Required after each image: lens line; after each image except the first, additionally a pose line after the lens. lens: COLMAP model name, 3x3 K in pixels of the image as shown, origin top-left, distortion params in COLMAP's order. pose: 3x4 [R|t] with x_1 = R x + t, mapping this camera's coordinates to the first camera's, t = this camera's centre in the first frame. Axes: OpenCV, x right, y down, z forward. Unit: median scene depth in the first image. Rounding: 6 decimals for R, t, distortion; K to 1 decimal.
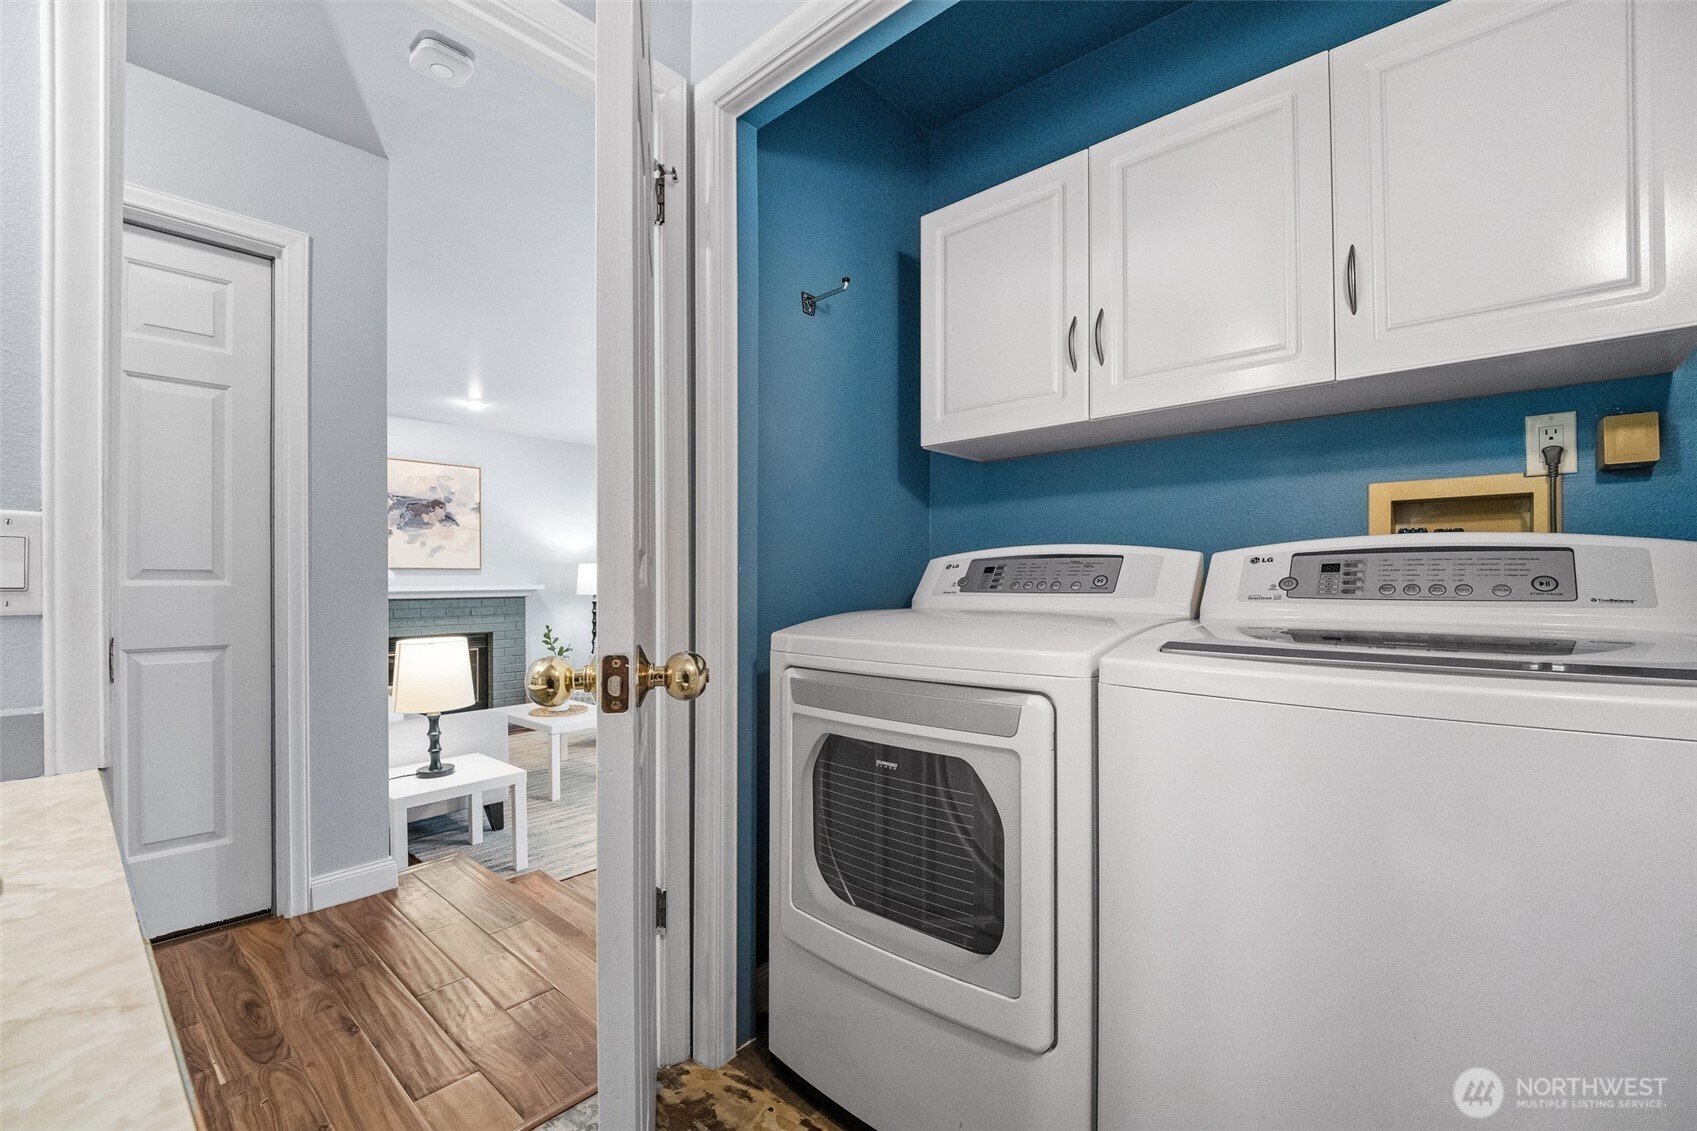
lens RADIAL K [[706.1, 0, 849.6], [0, 706.1, 573.6], [0, 0, 1]] dist [-0.010759, -0.001441]
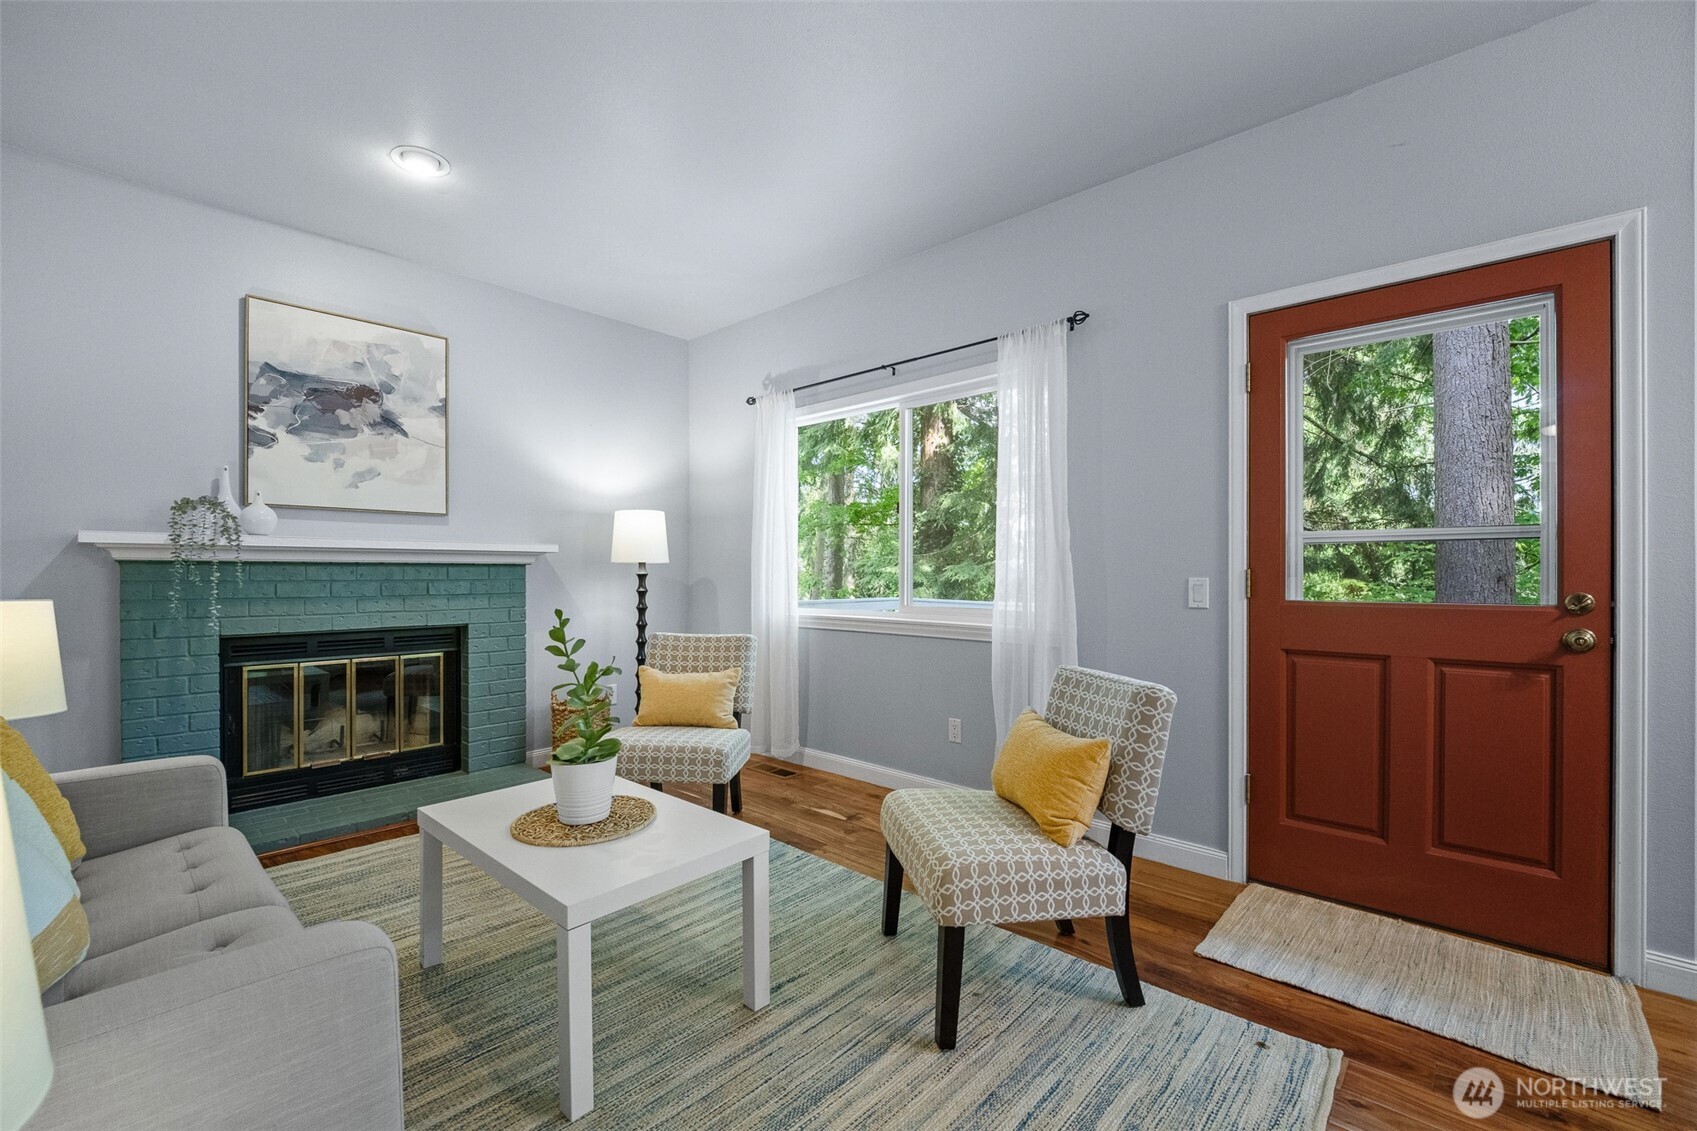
lens RADIAL K [[706.1, 0, 849.9], [0, 706.1, 567.0], [0, 0, 1]] dist [-0.010759, -0.001441]
pose [[0.999726, 0.001205, -0.023365, -0.190176], [-0.001203, 0.999999, 0.000085, 0.037156], [0.023365, -0.000057, 0.999727, 0.452225]]
